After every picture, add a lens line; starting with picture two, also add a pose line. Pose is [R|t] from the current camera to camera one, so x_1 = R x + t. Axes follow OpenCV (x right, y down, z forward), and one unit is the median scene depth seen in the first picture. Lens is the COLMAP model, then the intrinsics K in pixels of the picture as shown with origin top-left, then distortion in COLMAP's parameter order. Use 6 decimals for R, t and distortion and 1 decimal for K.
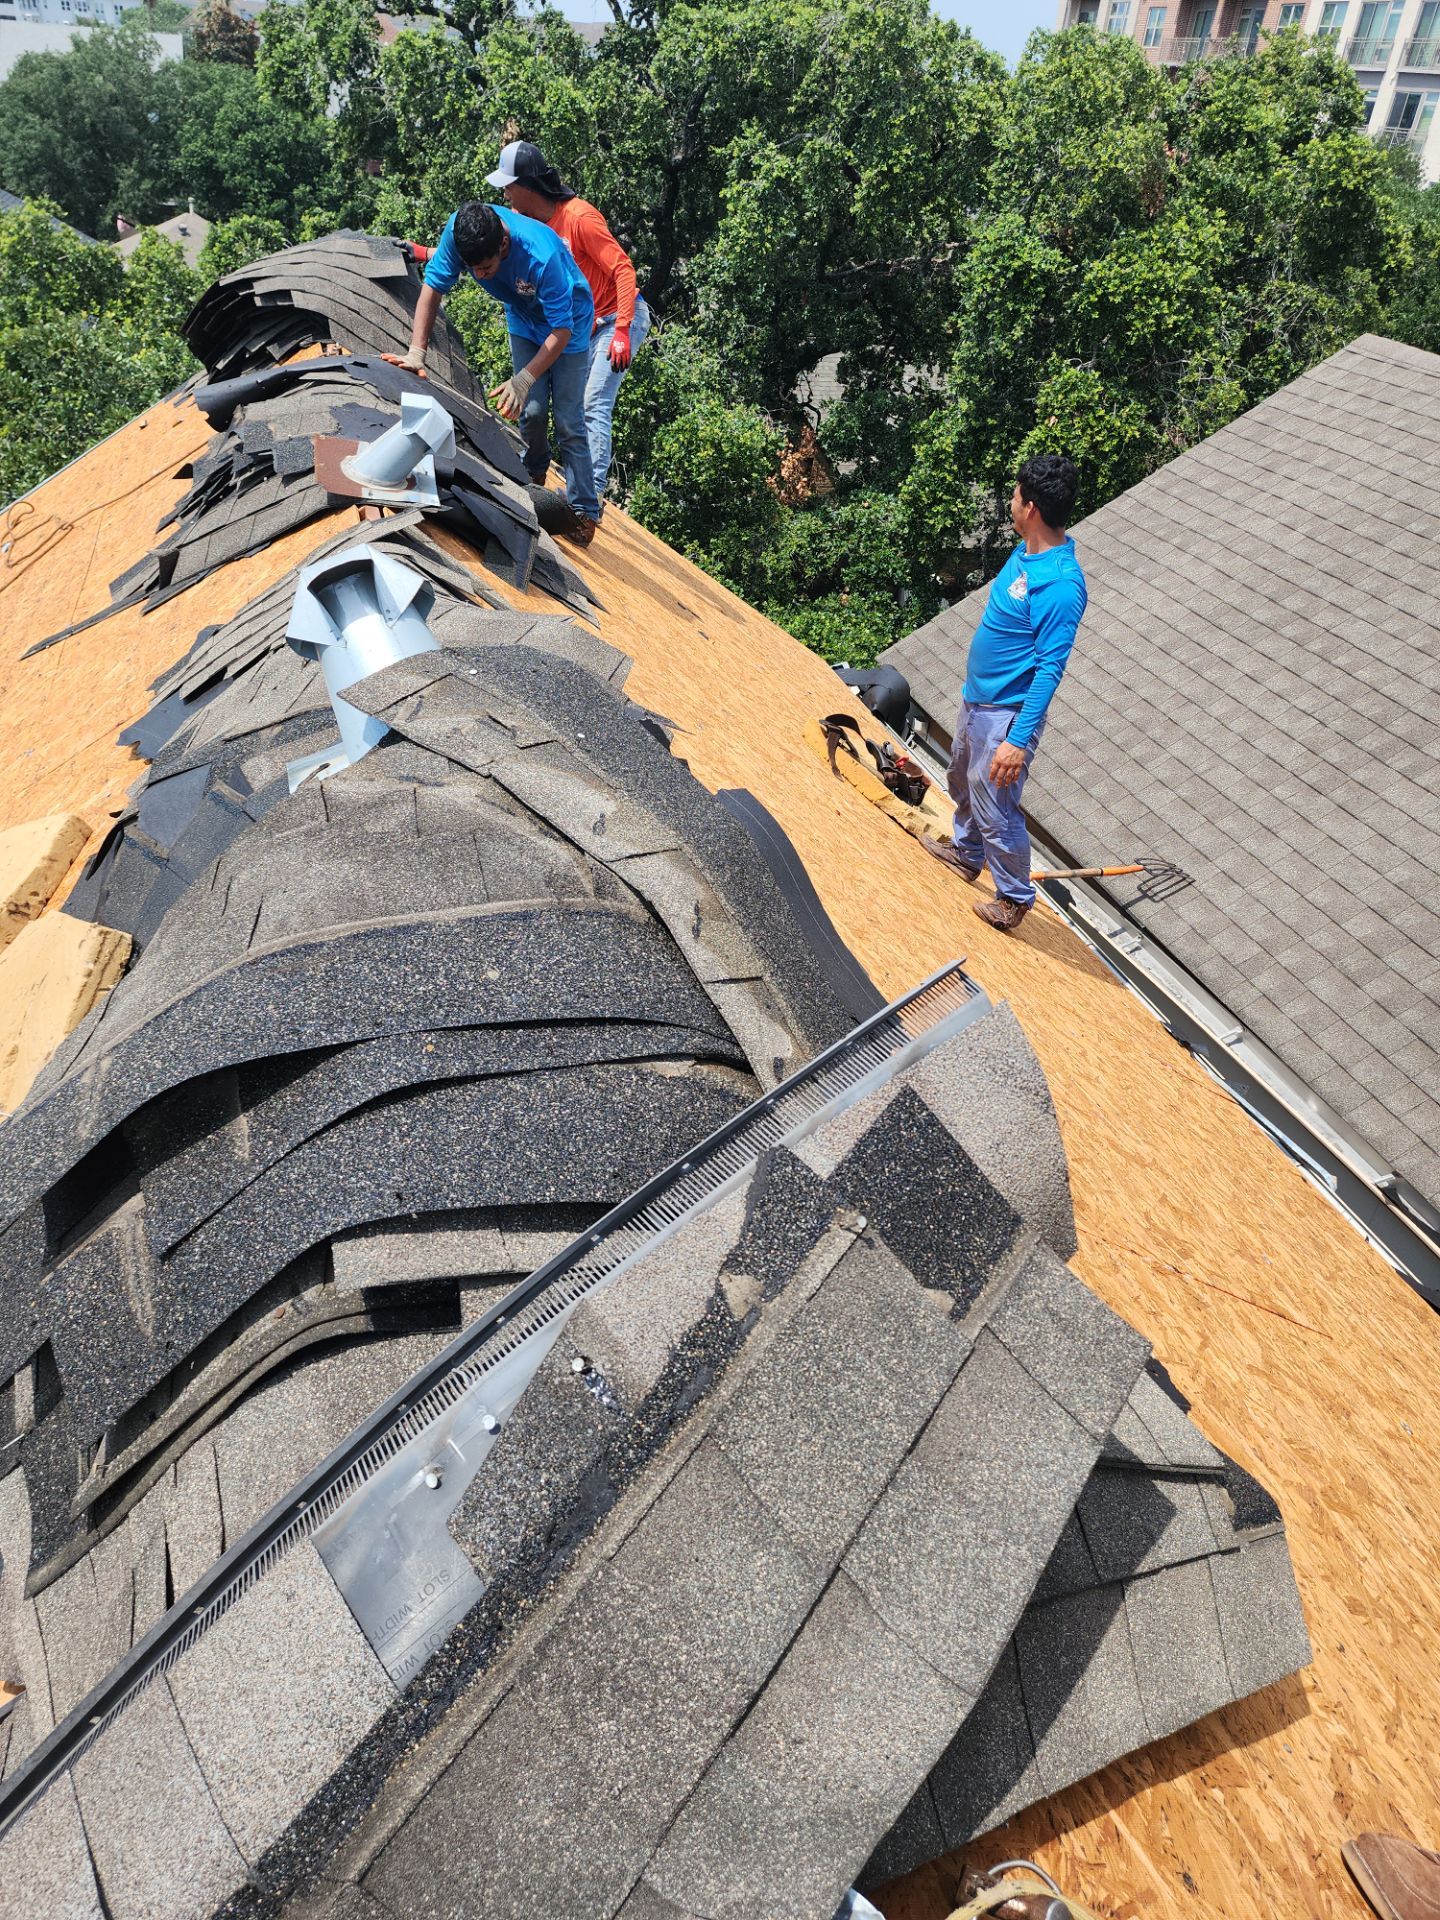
lens RADIAL K [[1274.3, 0, 705.7], [0, 1274.3, 947.3], [0, 0, 1]] dist [0.078217, -0.061704]
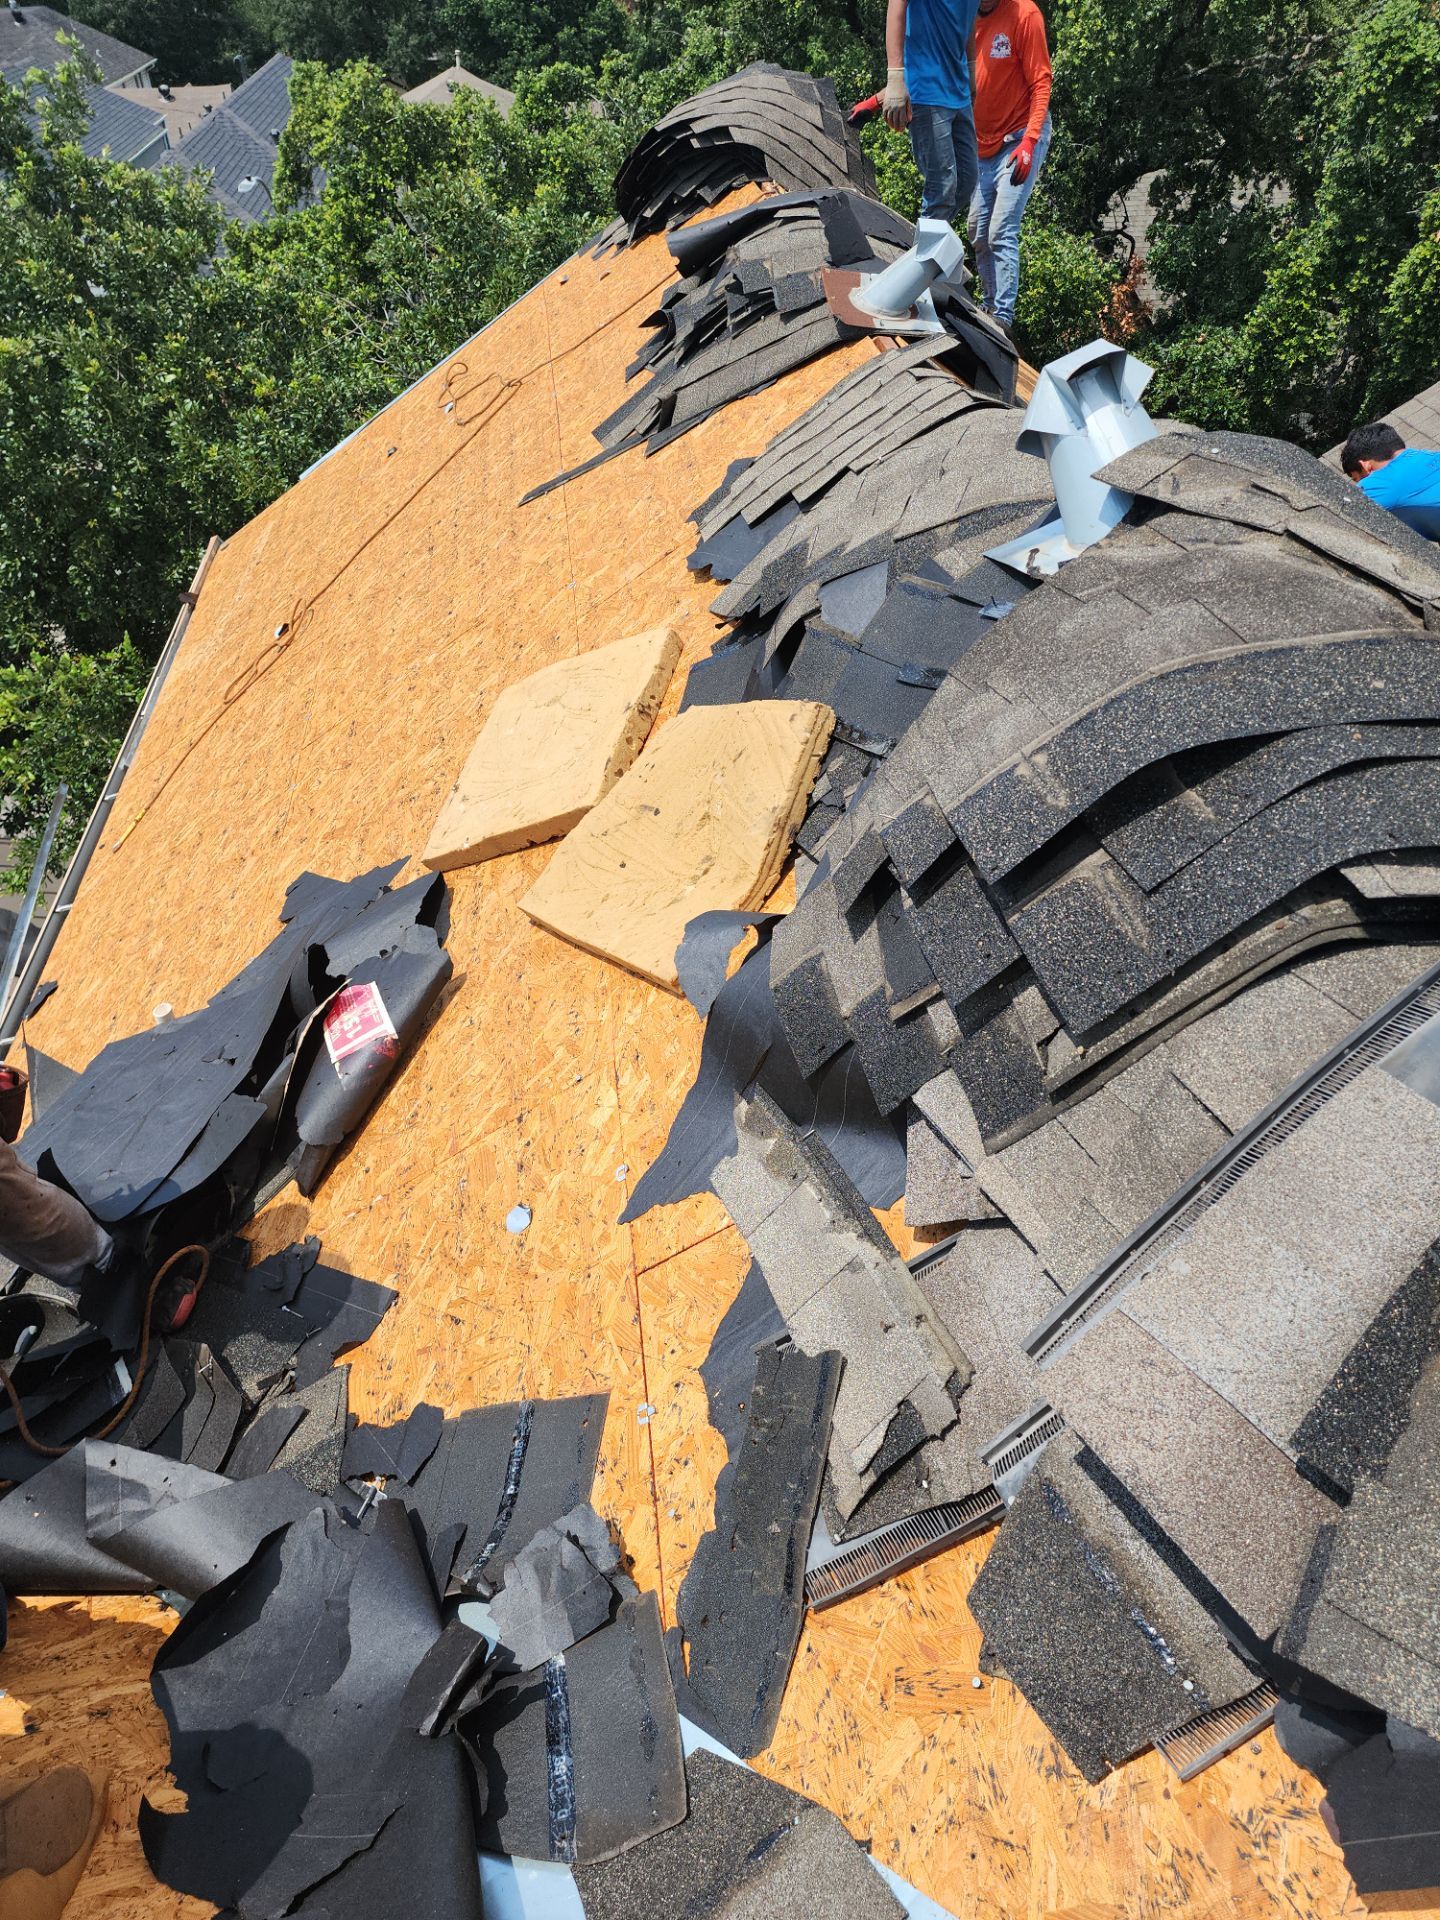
lens RADIAL K [[1274.3, 0, 727.4], [0, 1274.3, 980.2], [0, 0, 1]] dist [0.078217, -0.061704]
pose [[0.987821, 0.036925, -0.151149, -0.095283], [-0.019824, 0.993383, 0.113122, 0.028362], [0.154326, -0.108748, 0.982017, -0.050905]]
